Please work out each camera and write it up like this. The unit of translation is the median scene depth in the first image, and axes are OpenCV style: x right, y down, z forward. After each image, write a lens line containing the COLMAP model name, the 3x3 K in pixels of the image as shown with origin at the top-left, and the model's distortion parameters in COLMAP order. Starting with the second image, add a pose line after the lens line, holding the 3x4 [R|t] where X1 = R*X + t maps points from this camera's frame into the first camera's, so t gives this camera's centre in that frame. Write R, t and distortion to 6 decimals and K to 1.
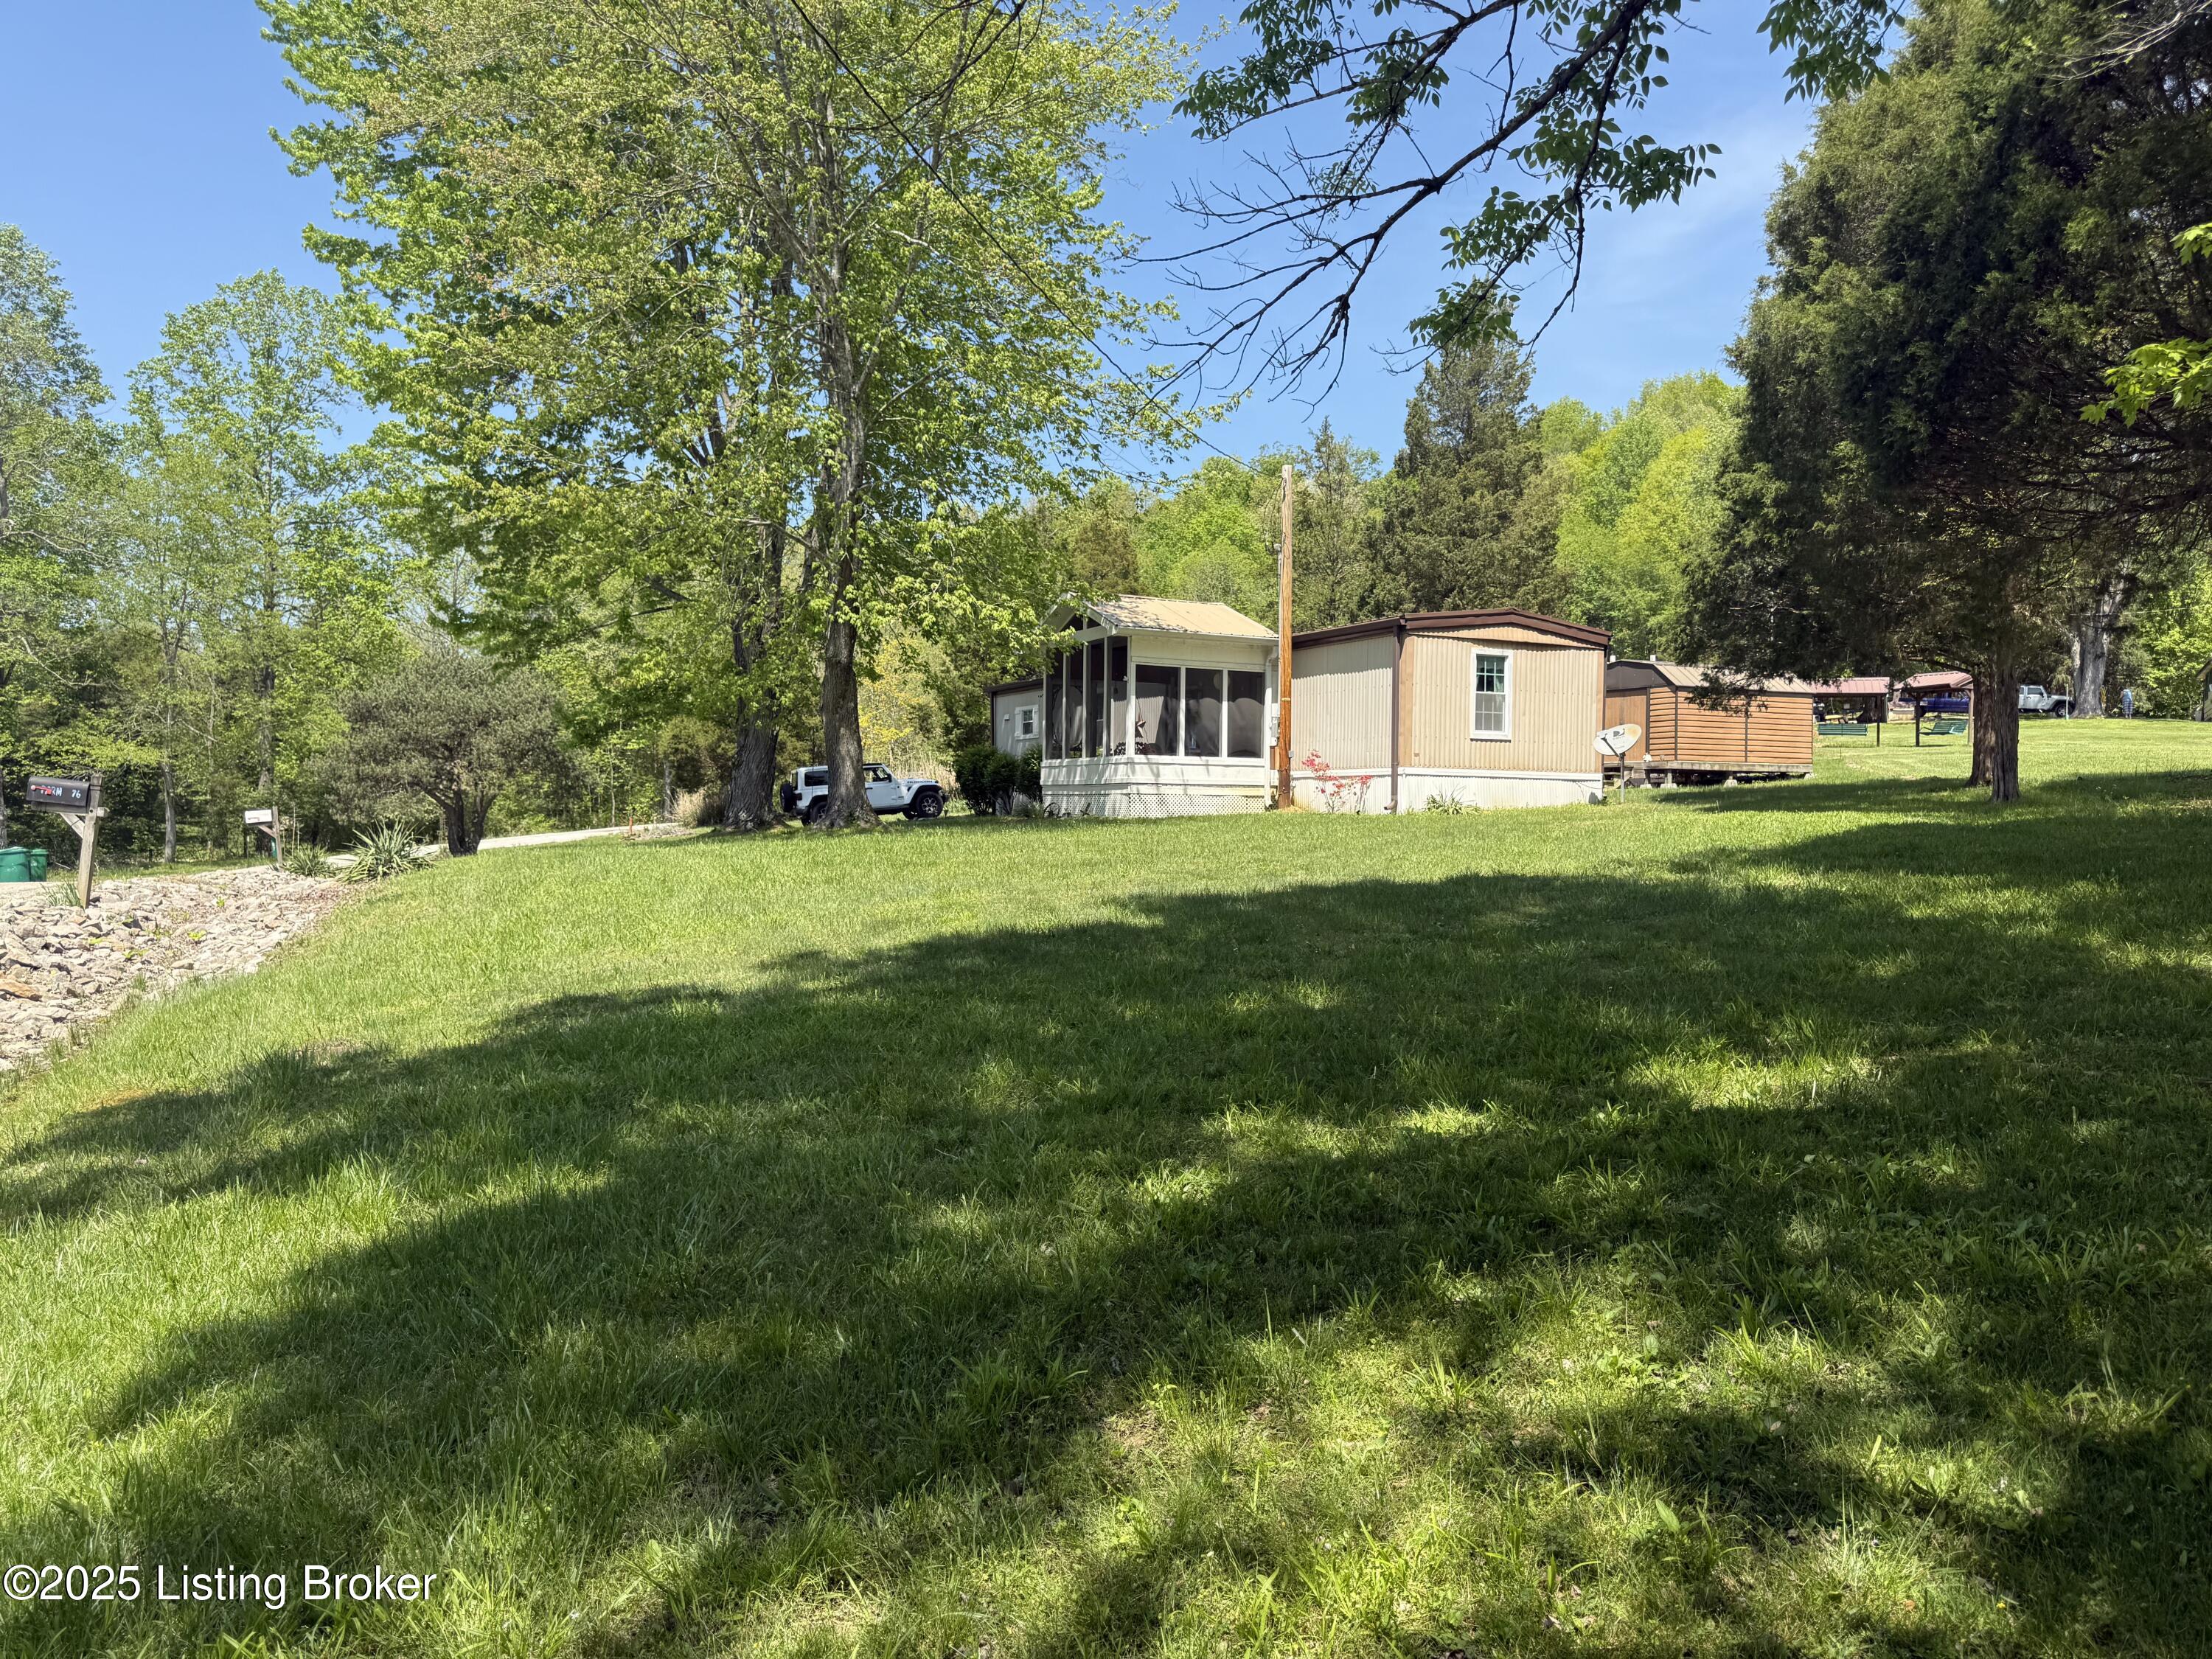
lens RADIAL K [[1702.8, 0, 1214.8], [0, 1702.8, 827.0], [0, 0, 1]] dist [0.010279, 0.001621]
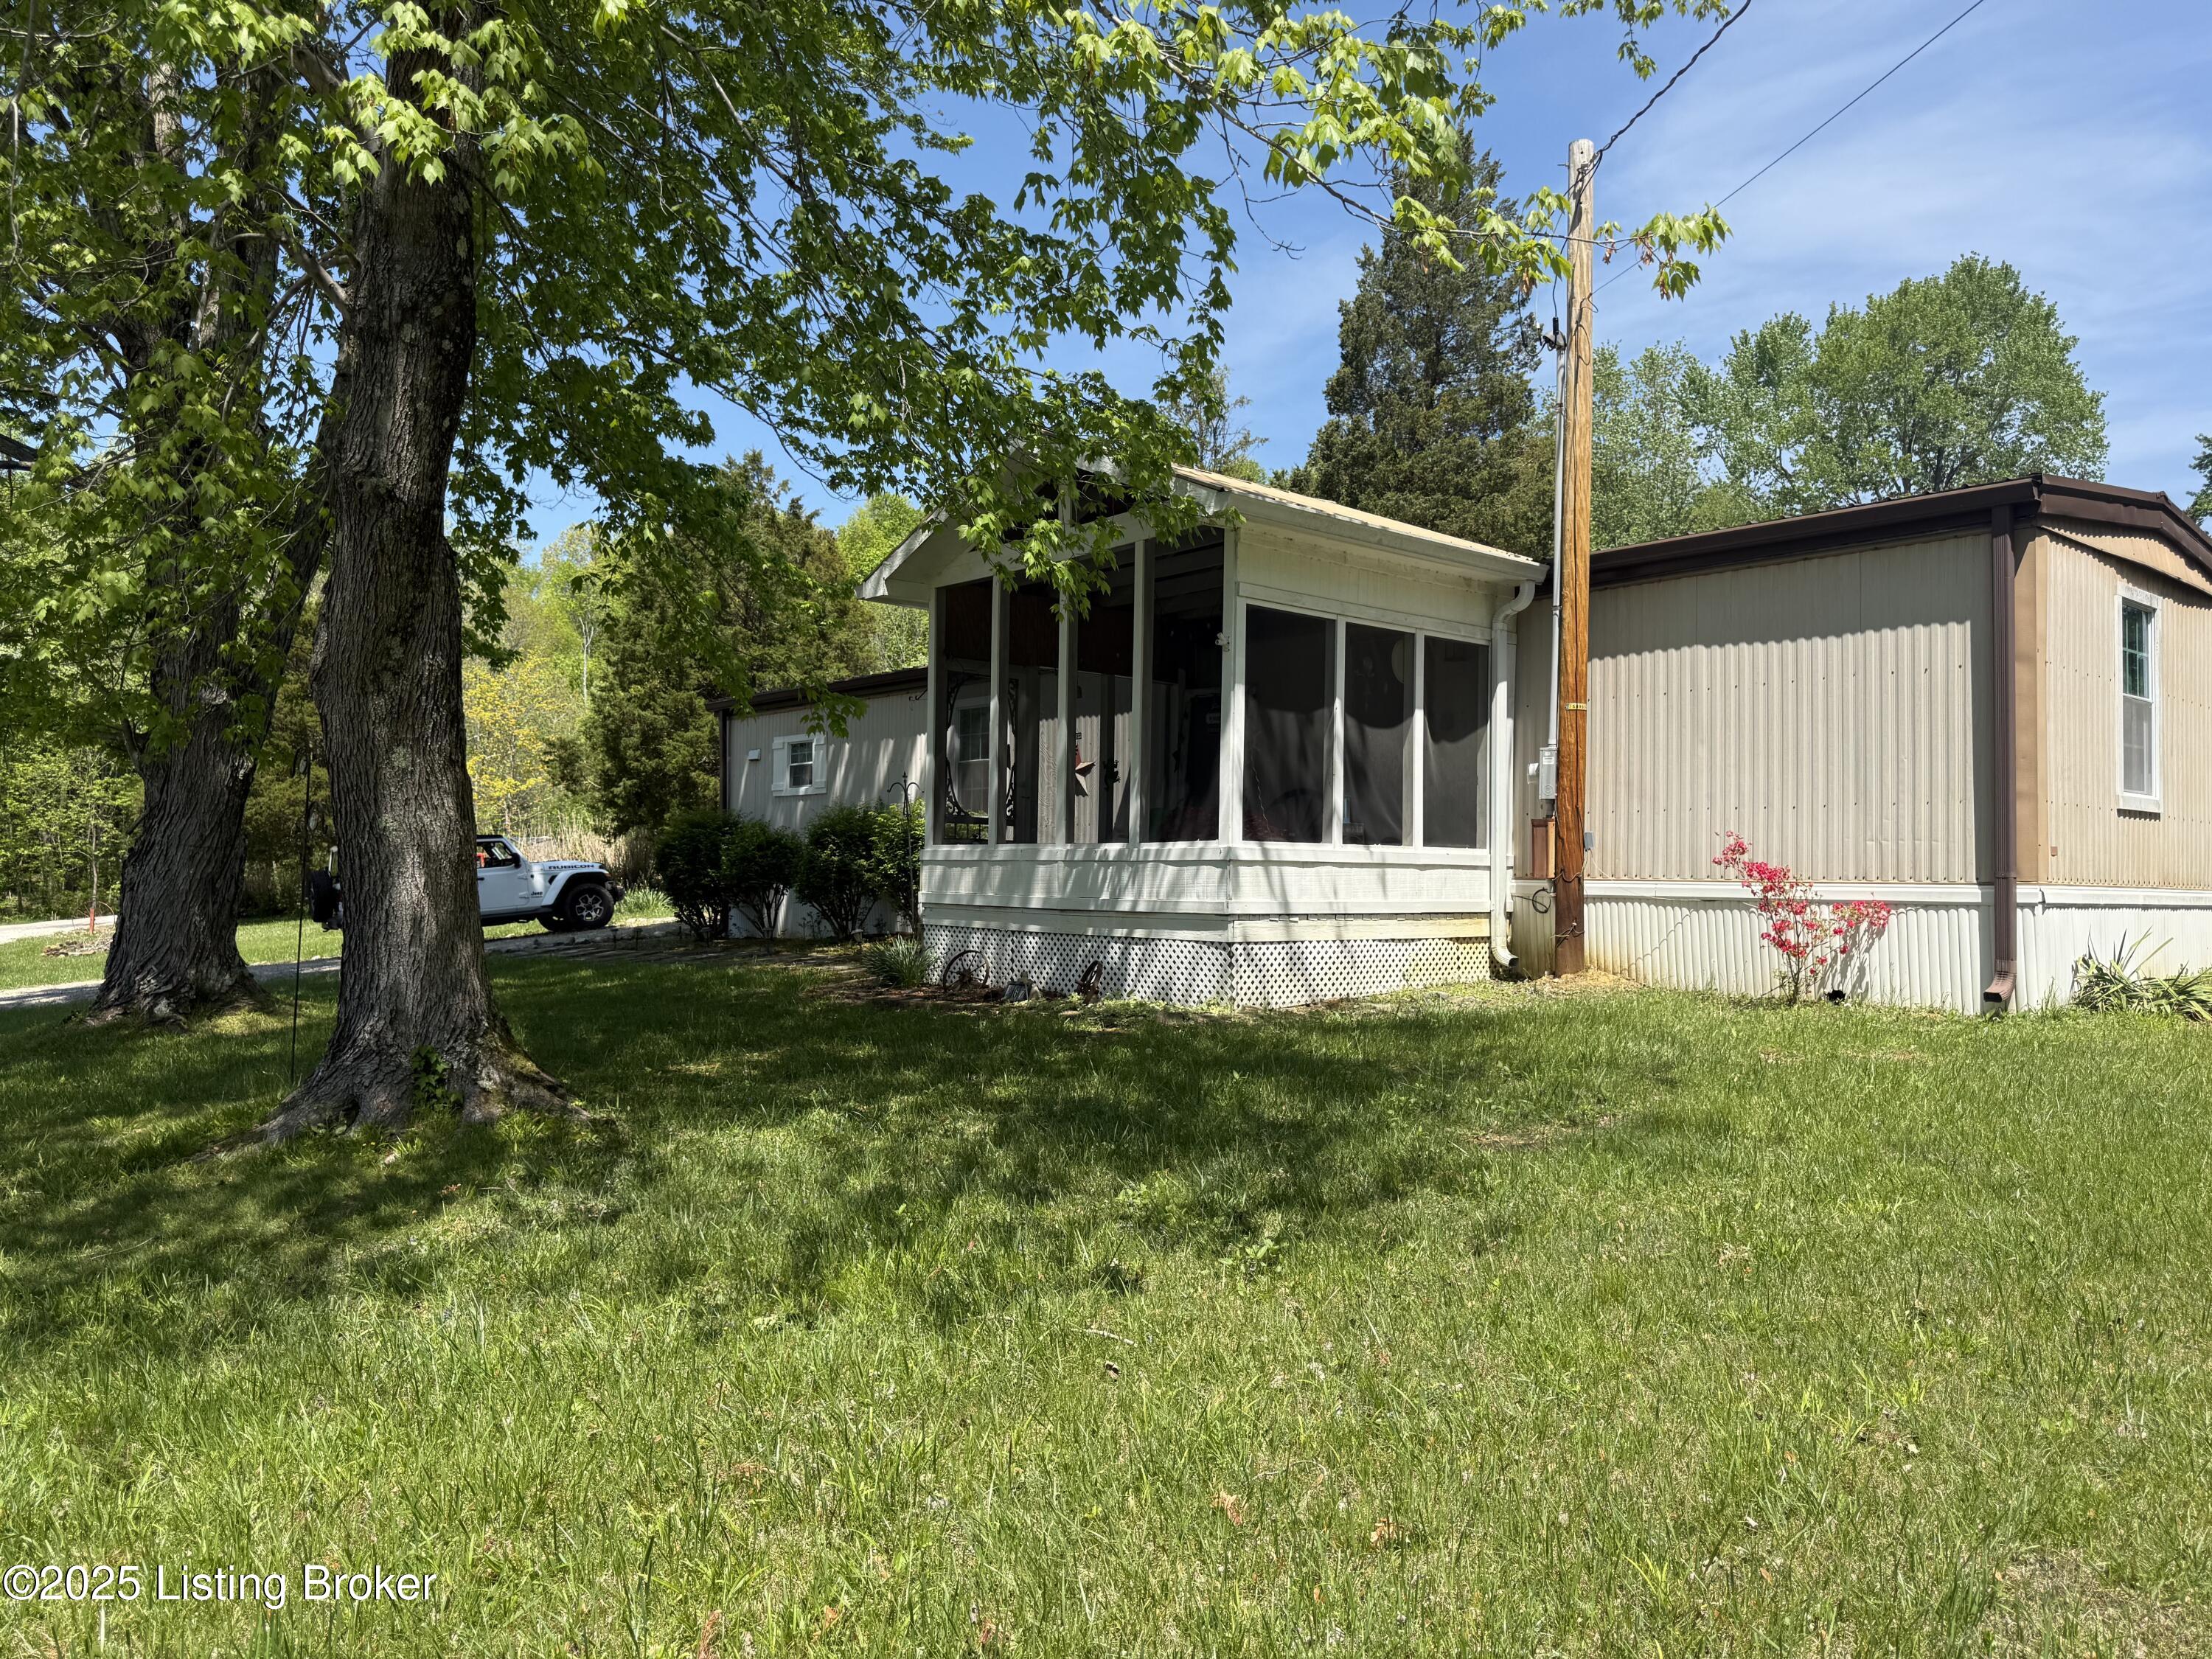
lens RADIAL K [[1702.8, 0, 1214.8], [0, 1702.8, 827.0], [0, 0, 1]] dist [0.010279, 0.001621]
pose [[0.977637, 0.009056, 0.210105, -0.128956], [-0.001517, 0.999350, -0.036011, -0.031009], [-0.210295, 0.034887, 0.977015, 0.614029]]
